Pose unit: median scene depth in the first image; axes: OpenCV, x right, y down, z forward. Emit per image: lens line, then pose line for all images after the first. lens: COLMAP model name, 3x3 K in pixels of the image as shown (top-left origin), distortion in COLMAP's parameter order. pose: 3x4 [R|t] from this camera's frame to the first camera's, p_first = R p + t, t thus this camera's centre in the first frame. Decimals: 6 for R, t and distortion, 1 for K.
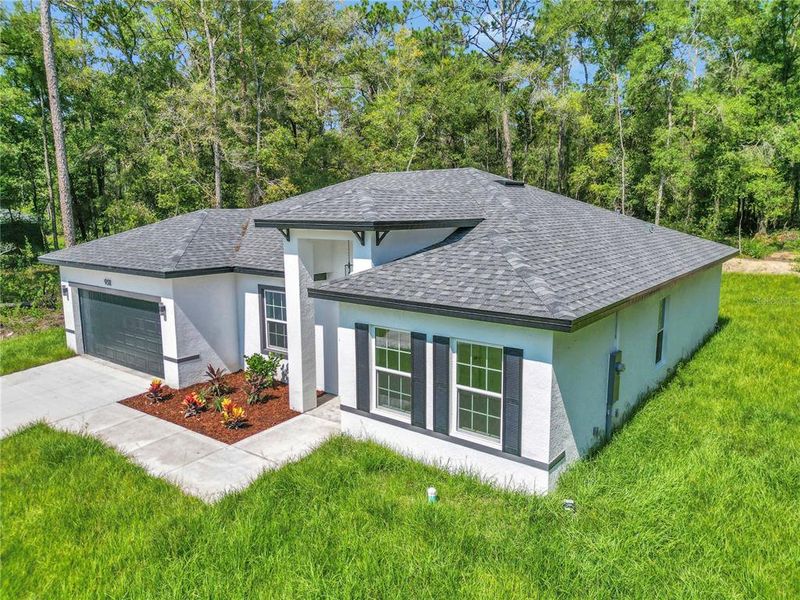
lens RADIAL K [[552.8, 0, 400.0], [0, 552.8, 300.0], [0, 0, 1]] dist [0.075317, -0.079944]
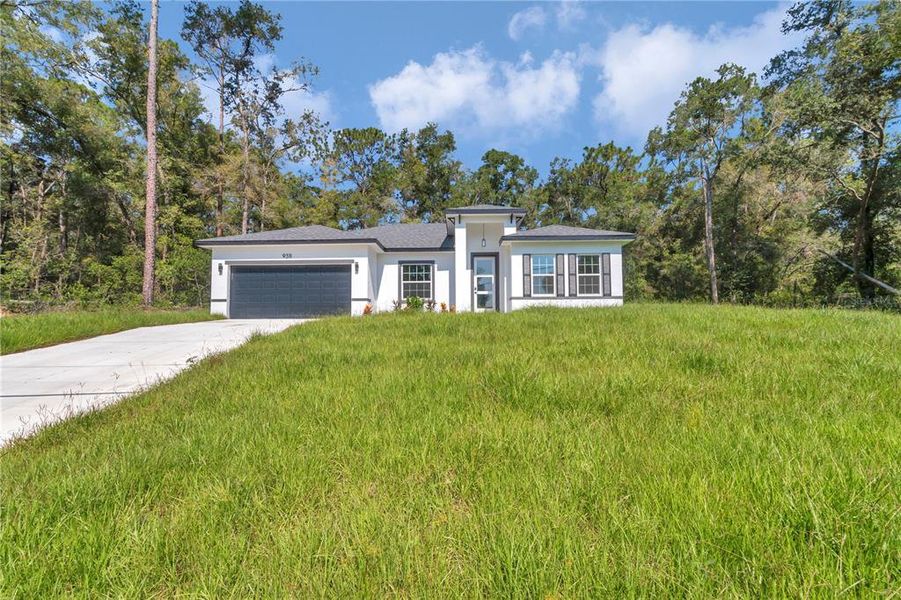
lens RADIAL K [[395.7, 0, 444.7], [0, 395.7, 315.1], [0, 0, 1]] dist [-0.002260, -0.000148]
pose [[0.823676, 0.015153, 0.566859, -1.233413], [0.090281, 0.983388, -0.157471, 0.504717], [-0.559828, 0.180882, 0.808625, -0.006147]]
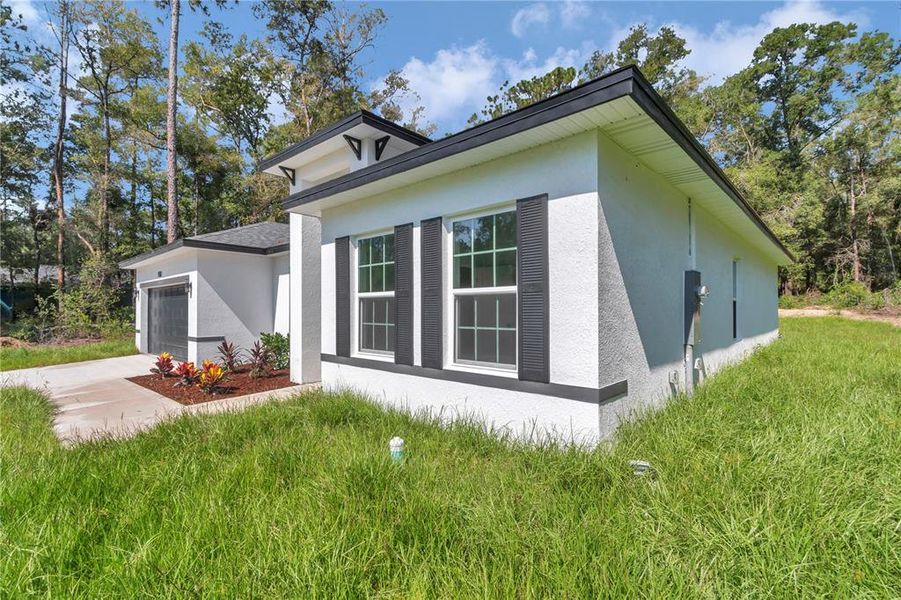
lens RADIAL K [[415.2, 0, 443.1], [0, 415.2, 305.8], [0, 0, 1]] dist [0.005546, -0.000317]
pose [[0.995531, 0.003607, -0.094361, 0.128938], [-0.019360, 0.985841, -0.166561, 0.239544], [0.092424, 0.167644, 0.981506, 0.484866]]
